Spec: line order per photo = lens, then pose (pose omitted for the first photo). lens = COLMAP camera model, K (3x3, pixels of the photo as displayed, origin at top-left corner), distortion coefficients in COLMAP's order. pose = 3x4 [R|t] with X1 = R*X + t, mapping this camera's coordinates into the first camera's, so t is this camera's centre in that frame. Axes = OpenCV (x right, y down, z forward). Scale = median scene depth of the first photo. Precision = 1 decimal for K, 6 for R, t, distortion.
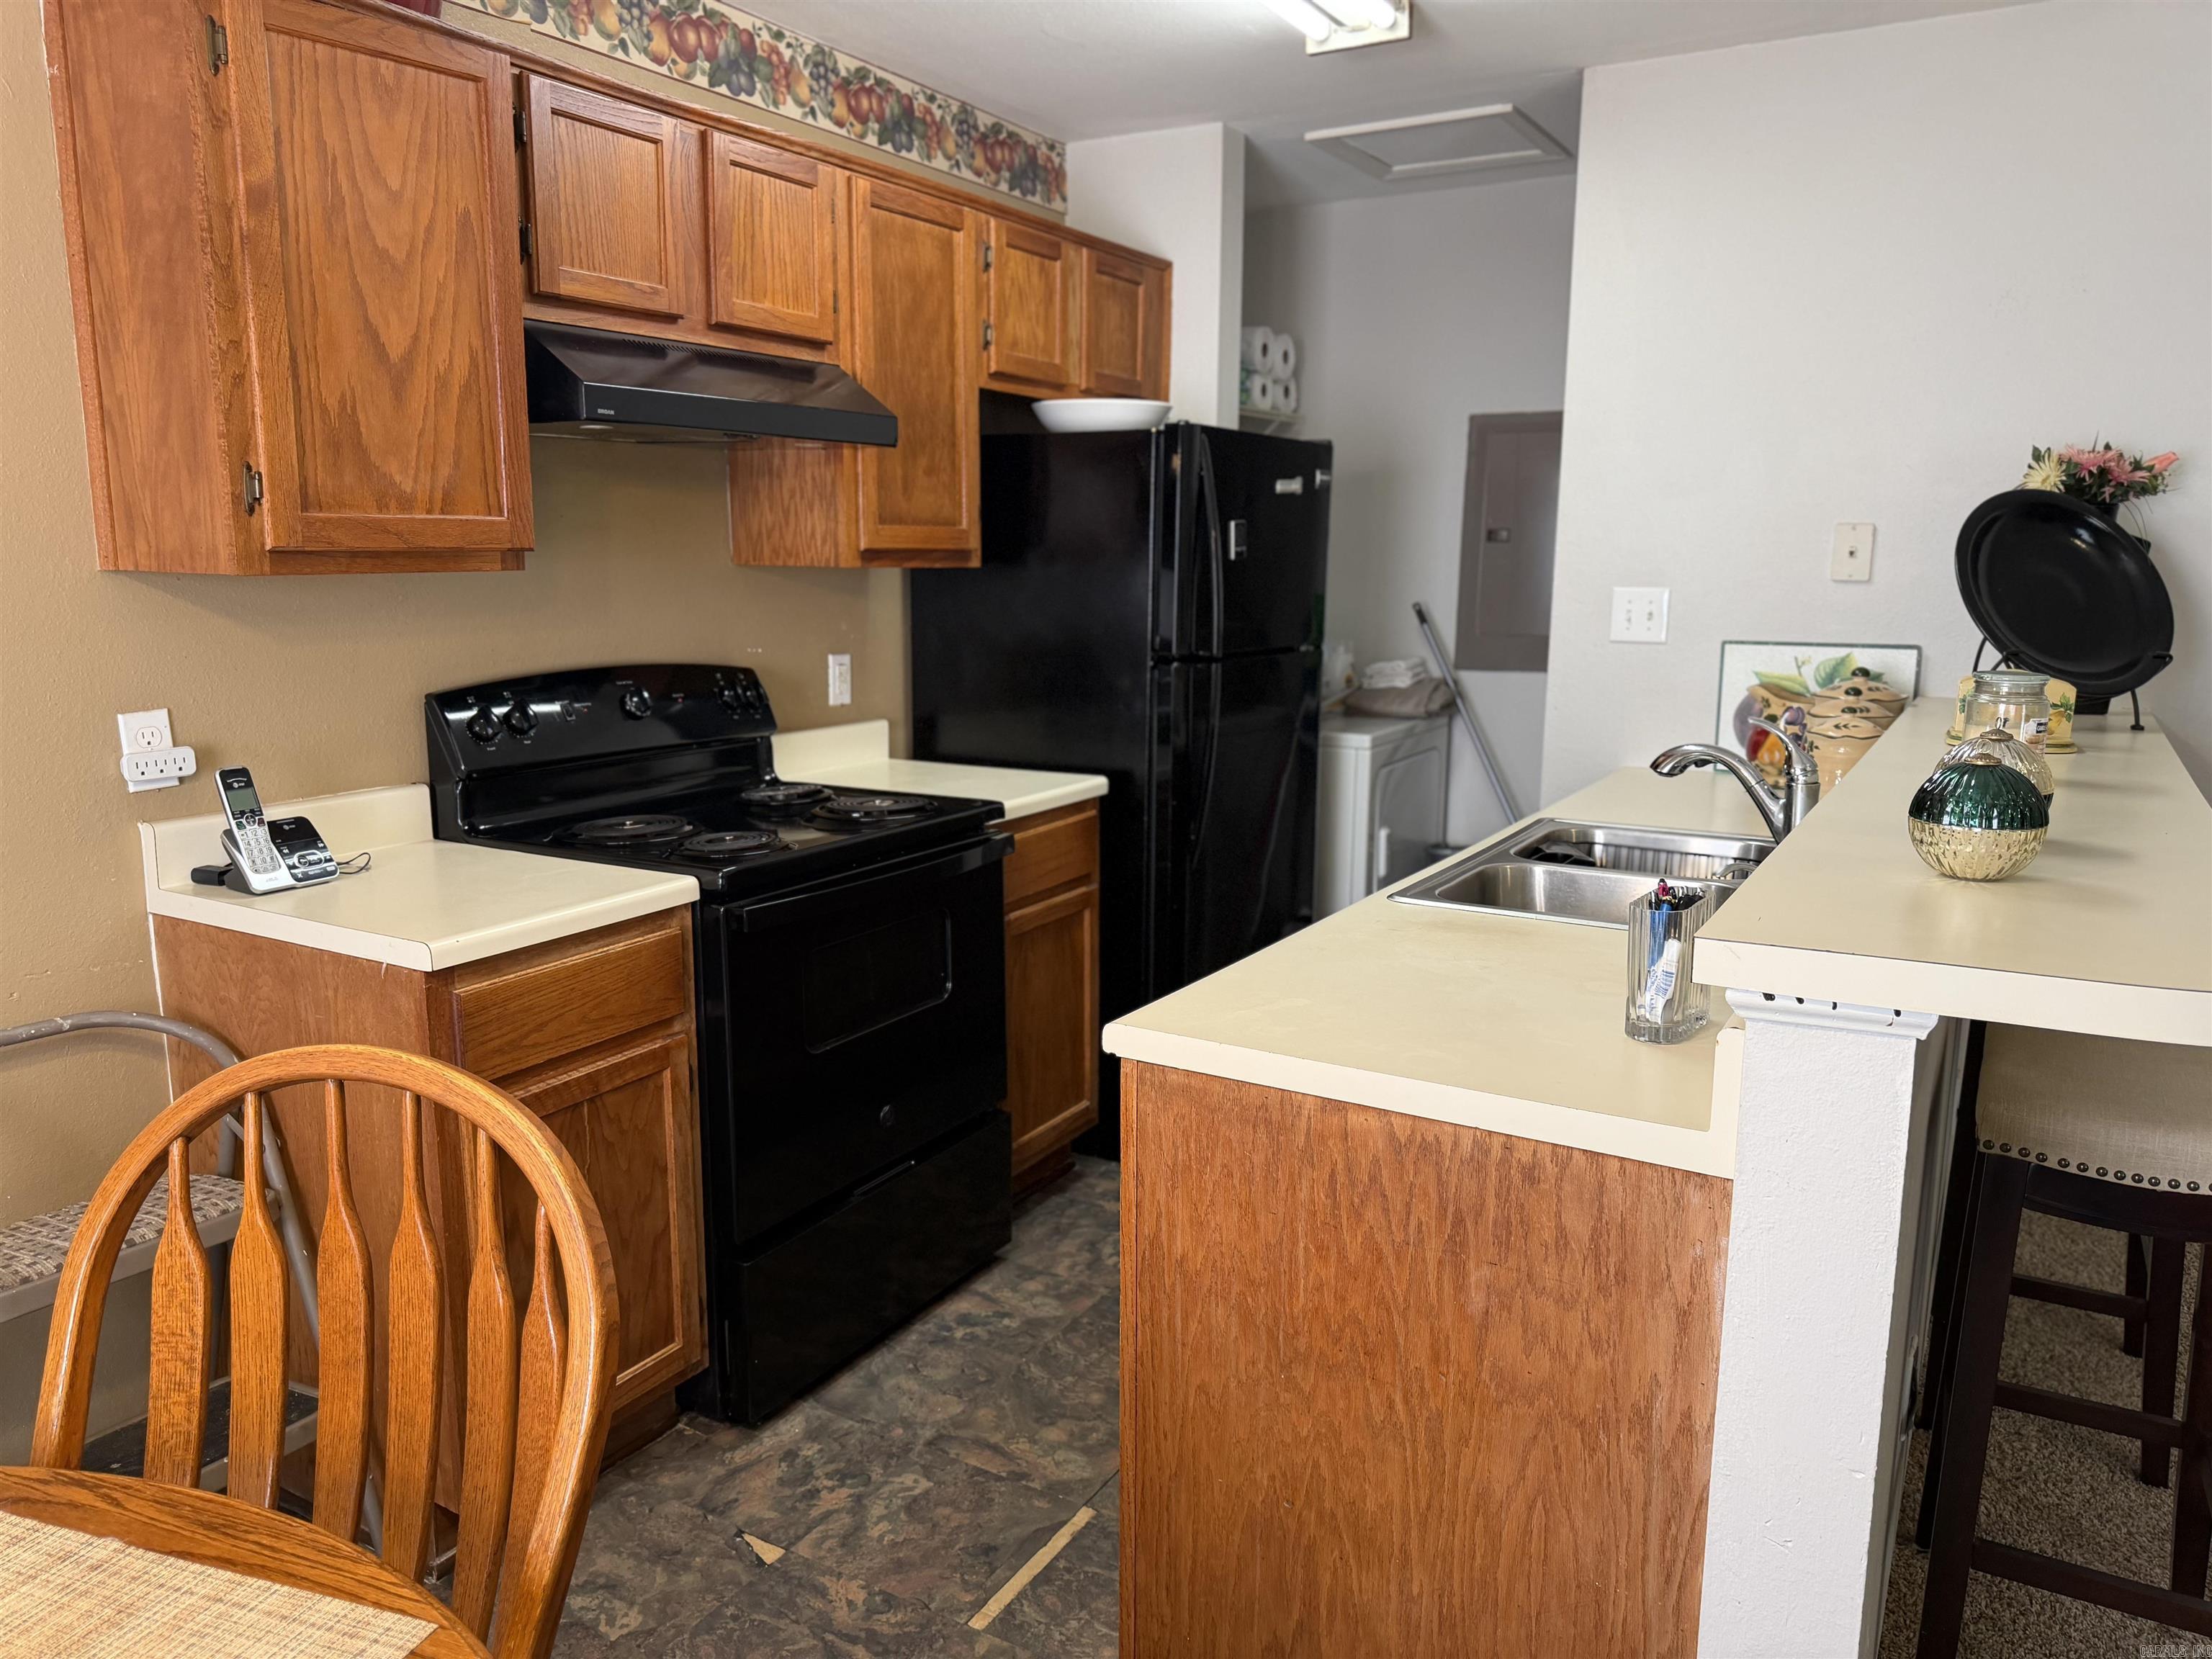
lens RADIAL K [[1572.3, 0, 1091.9], [0, 1572.3, 827.1], [0, 0, 1]] dist [0.045808, -0.057283]
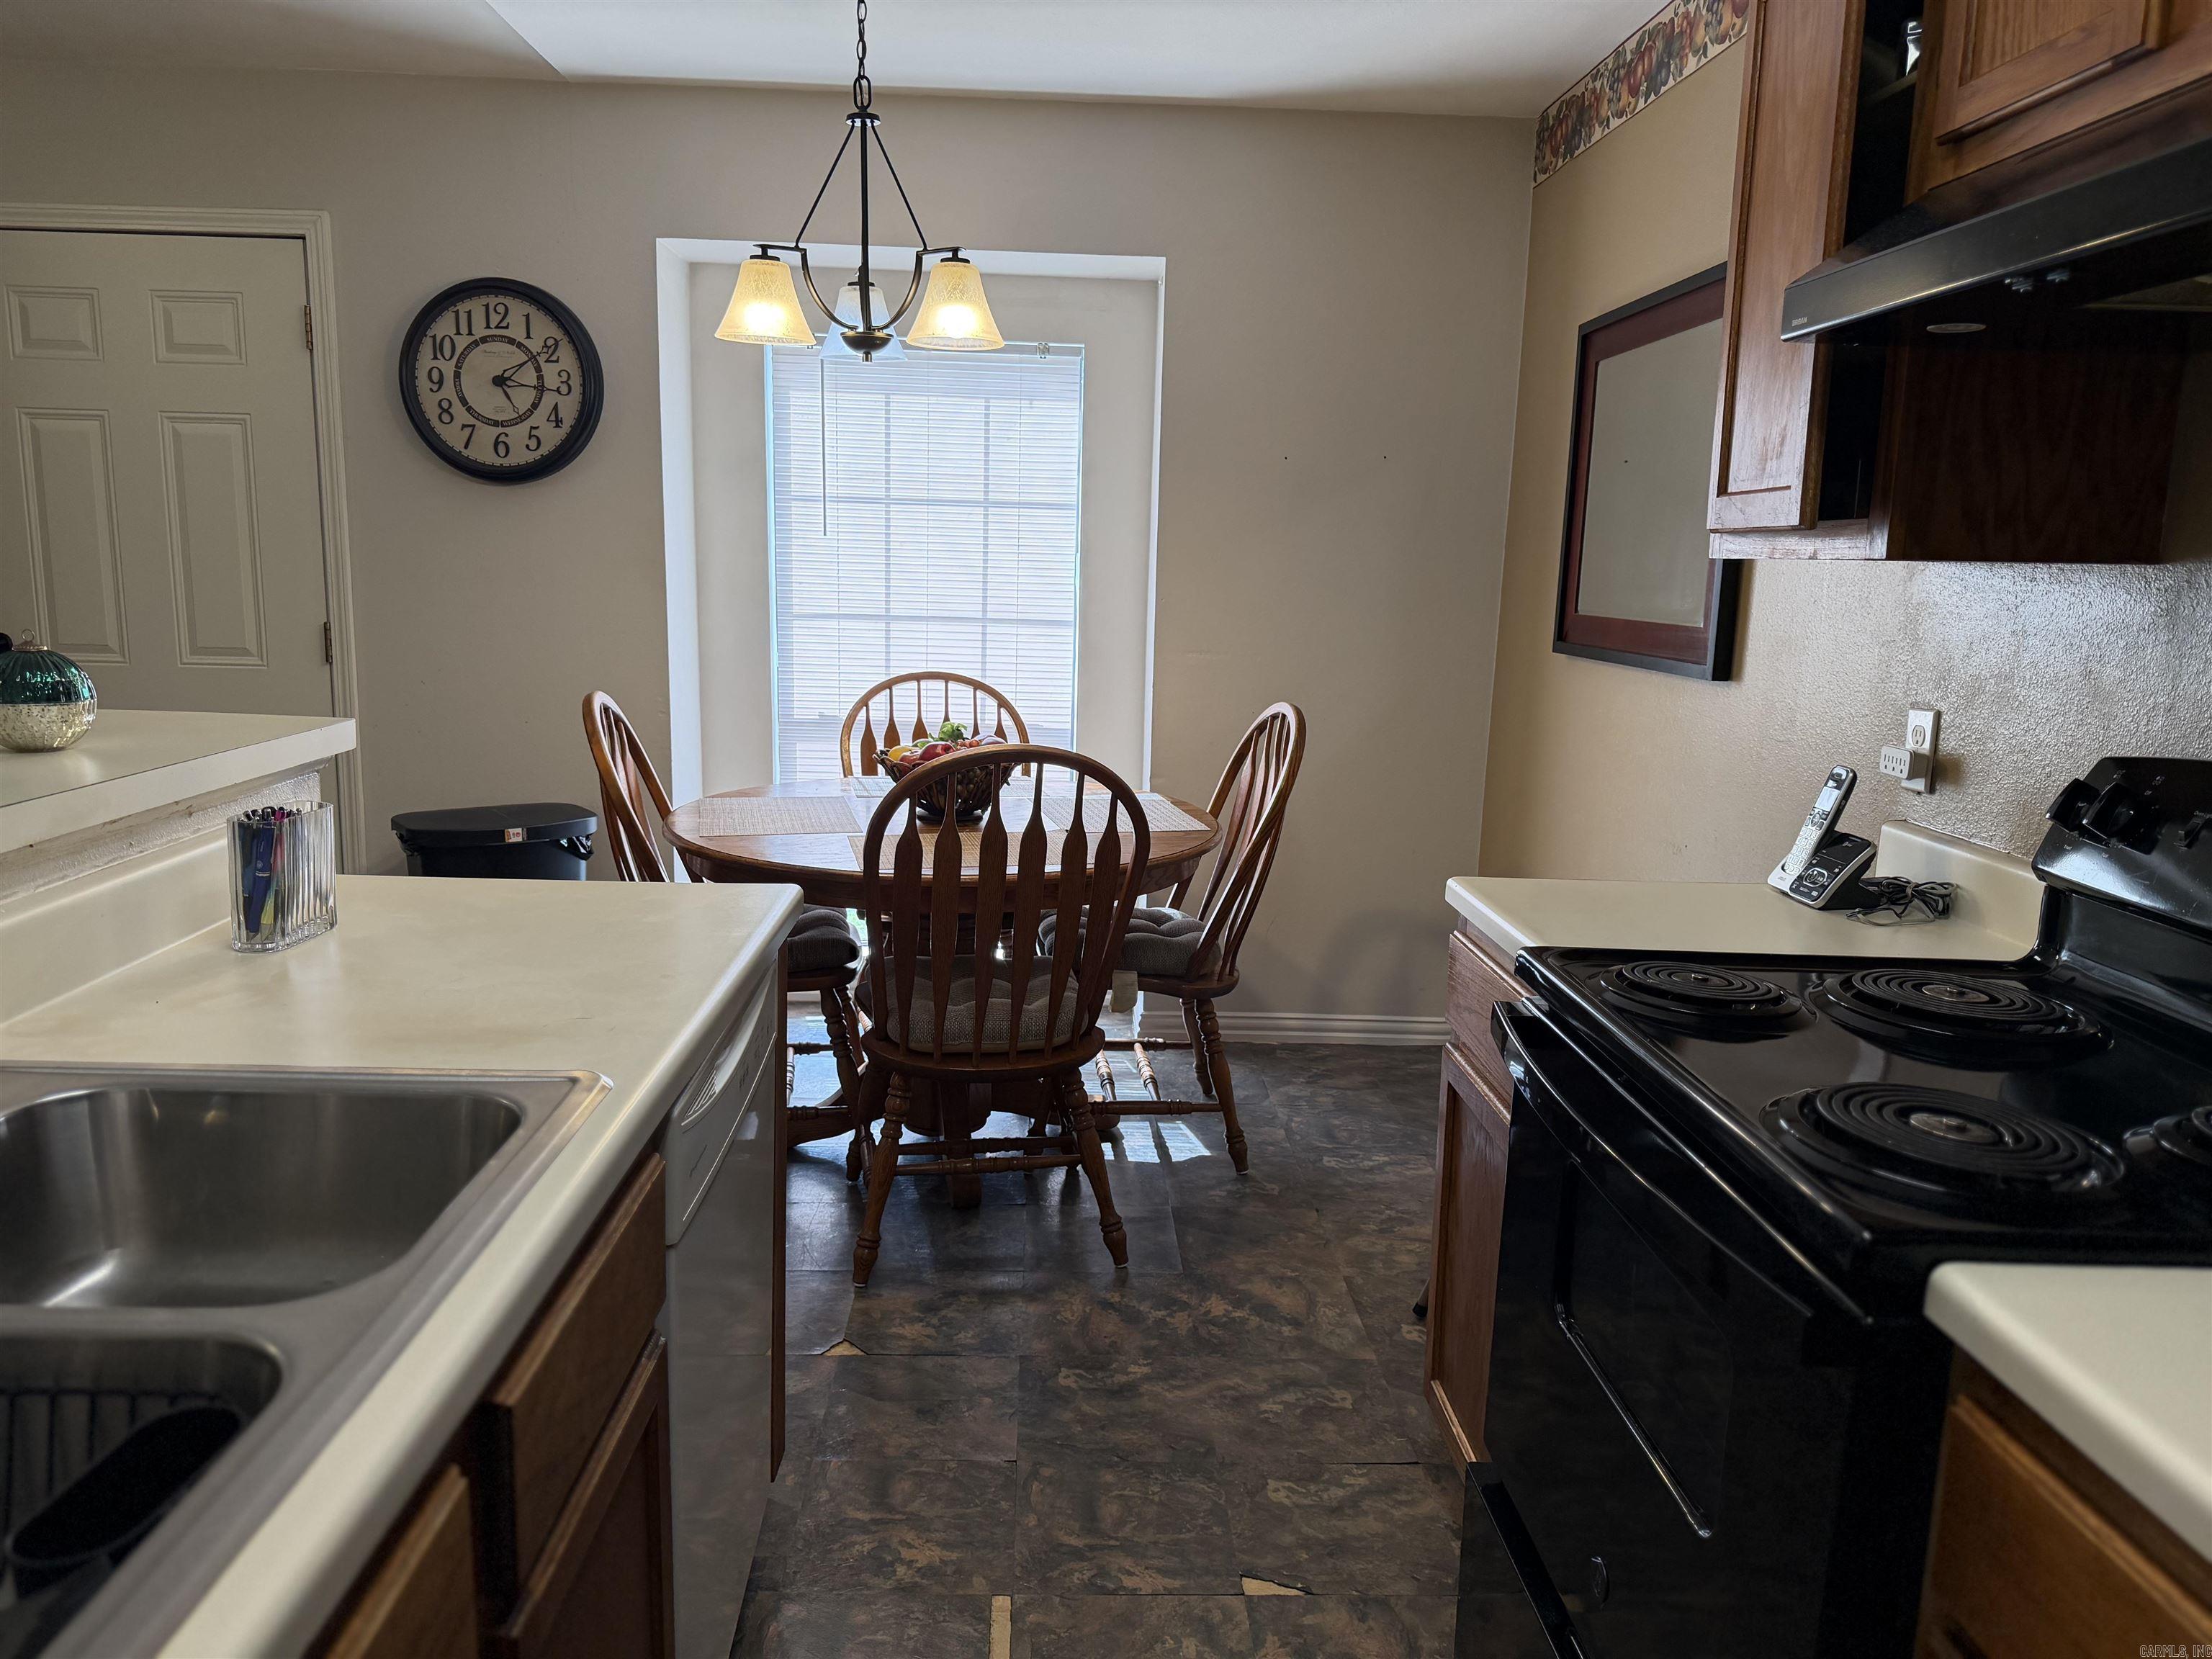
lens RADIAL K [[1572.3, 0, 1066.1], [0, 1572.3, 831.1], [0, 0, 1]] dist [0.045808, -0.057283]
pose [[-0.846343, 0.050384, -0.530250, 0.309130], [-0.139329, 0.939911, 0.311696, -0.198817], [0.514092, 0.337680, -0.788467, 1.305049]]
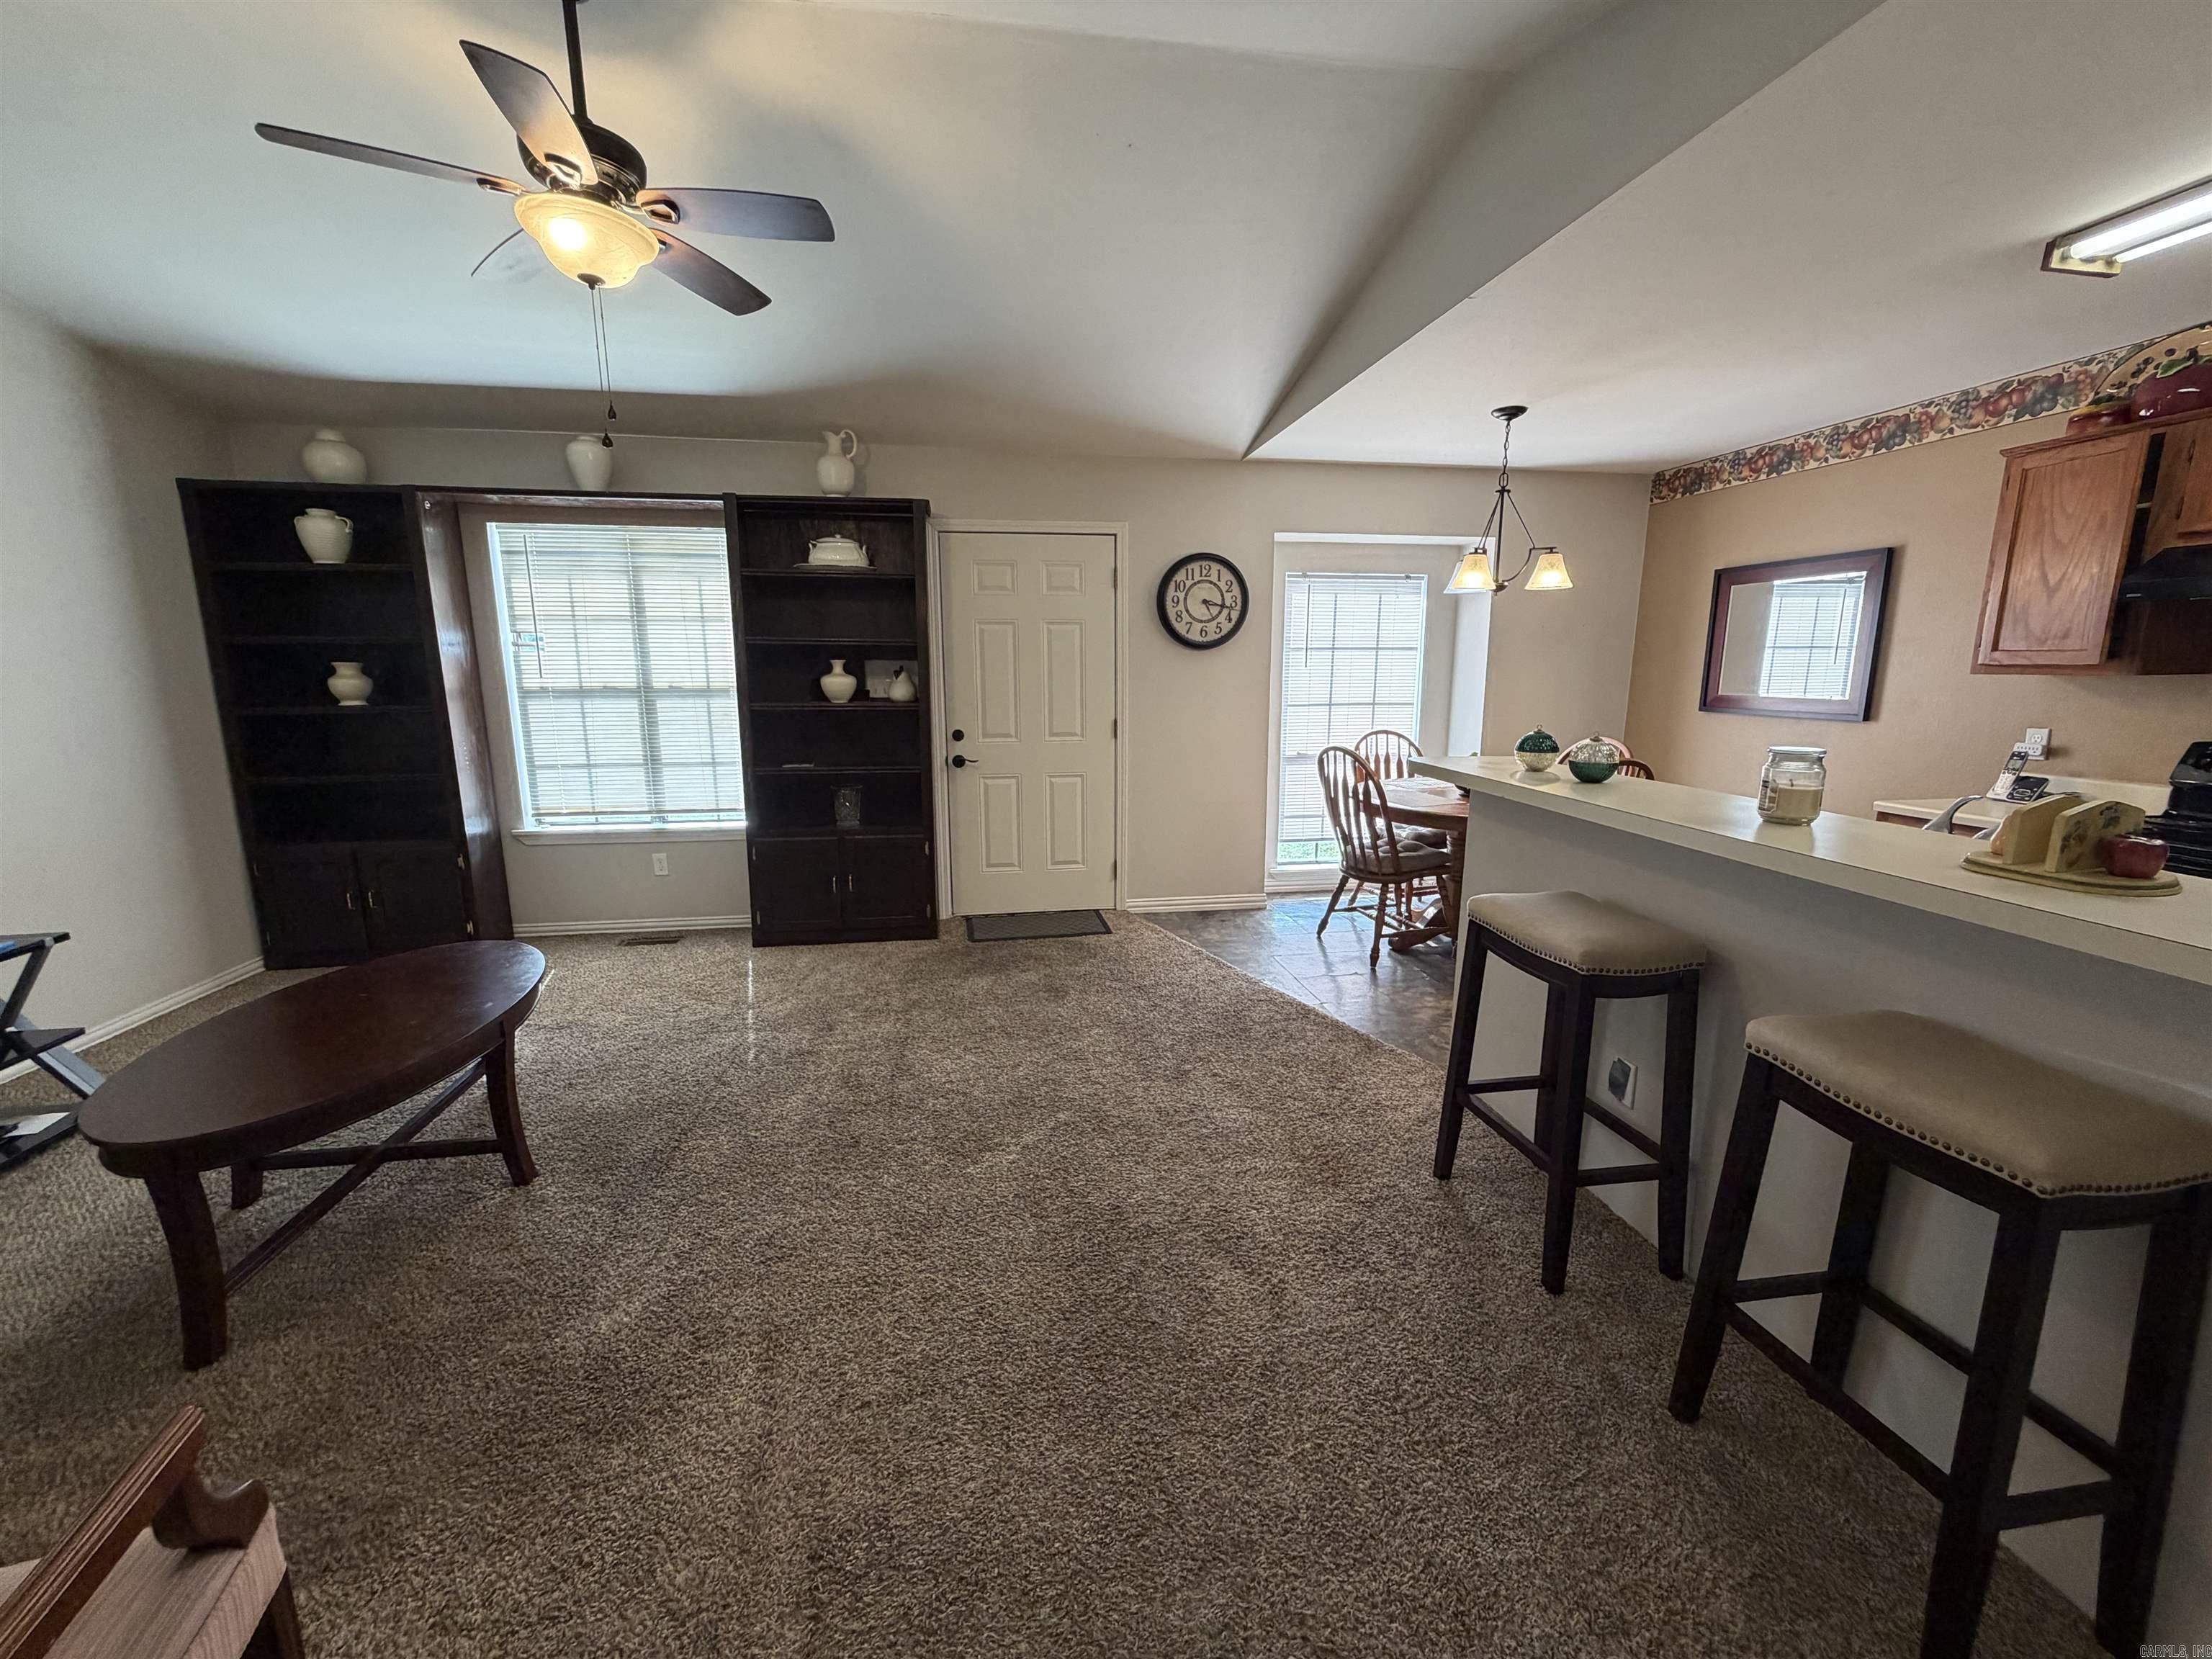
lens RADIAL K [[886.0, 0, 1103.7], [0, 886.0, 825.2], [0, 0, 1]] dist [0.002844, -0.000975]
pose [[-0.769676, 0.102395, -0.630169, 1.273288], [-0.126093, 0.943231, 0.307271, -0.152983], [0.625858, 0.315959, -0.713072, 0.974652]]
